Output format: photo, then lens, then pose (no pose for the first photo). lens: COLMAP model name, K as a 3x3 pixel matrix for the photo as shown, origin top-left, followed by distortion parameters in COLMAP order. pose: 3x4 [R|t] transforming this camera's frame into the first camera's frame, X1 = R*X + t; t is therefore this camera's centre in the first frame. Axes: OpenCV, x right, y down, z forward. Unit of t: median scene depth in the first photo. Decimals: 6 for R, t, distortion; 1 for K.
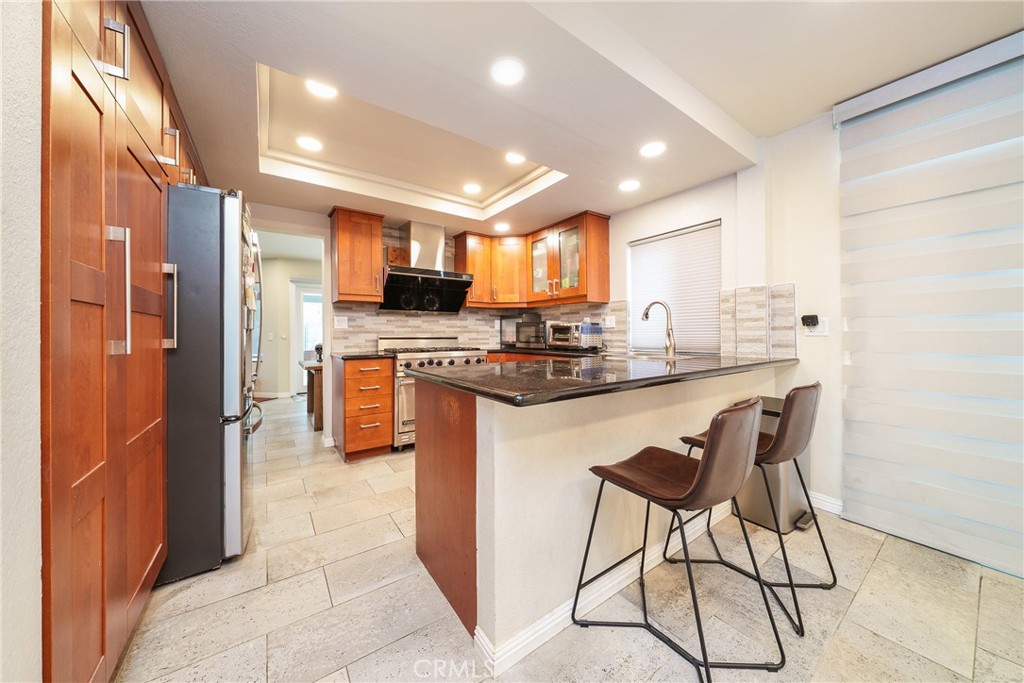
lens RADIAL K [[346.6, 0, 512.2], [0, 346.6, 332.6], [0, 0, 1]] dist [-0.001243, -0.000347]
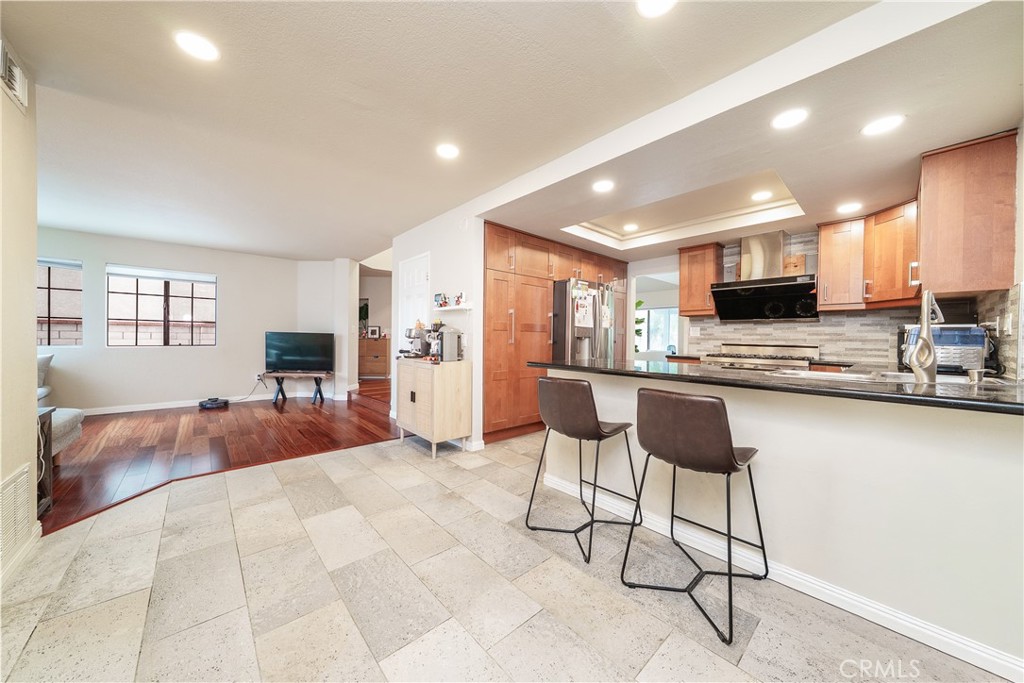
lens RADIAL K [[346.6, 0, 512.6], [0, 346.6, 338.3], [0, 0, 1]] dist [-0.001243, -0.000347]
pose [[0.114278, 0.006701, -0.993426, 0.723367], [-0.011092, 0.999924, 0.005469, -0.003046], [0.993387, 0.010394, 0.114344, 0.160948]]
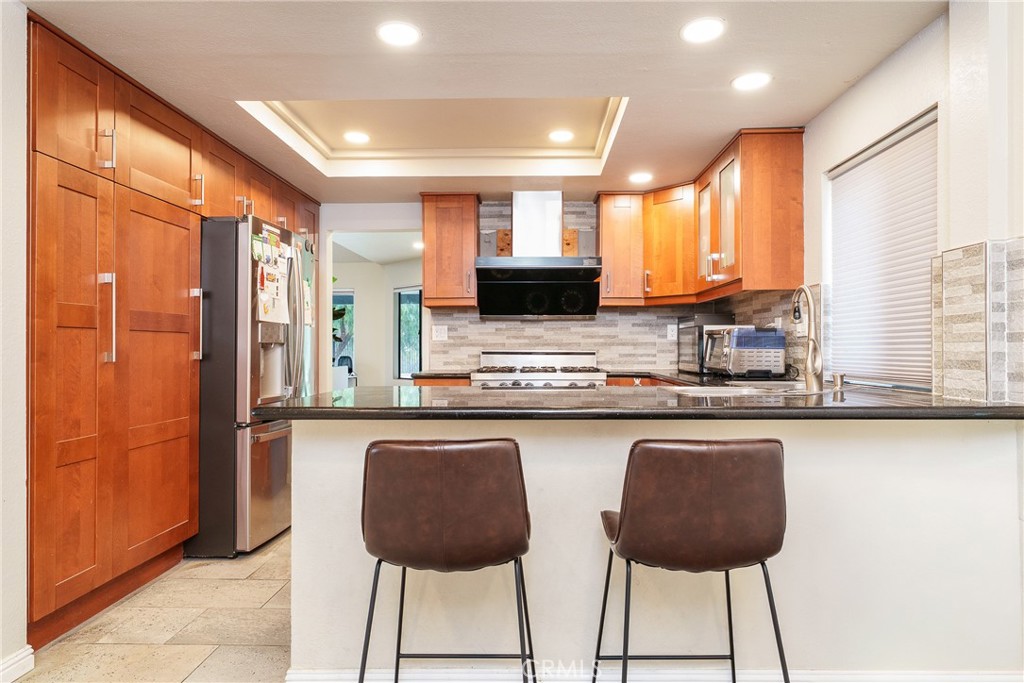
lens RADIAL K [[589.0, 0, 522.5], [0, 589.0, 342.0], [0, 0, 1]] dist [0.006992, -0.004693]
pose [[0.800240, -0.002789, -0.599673, 0.475098], [0.000596, 0.999992, -0.003856, -0.002447], [0.599679, 0.002728, 0.800236, 0.018203]]
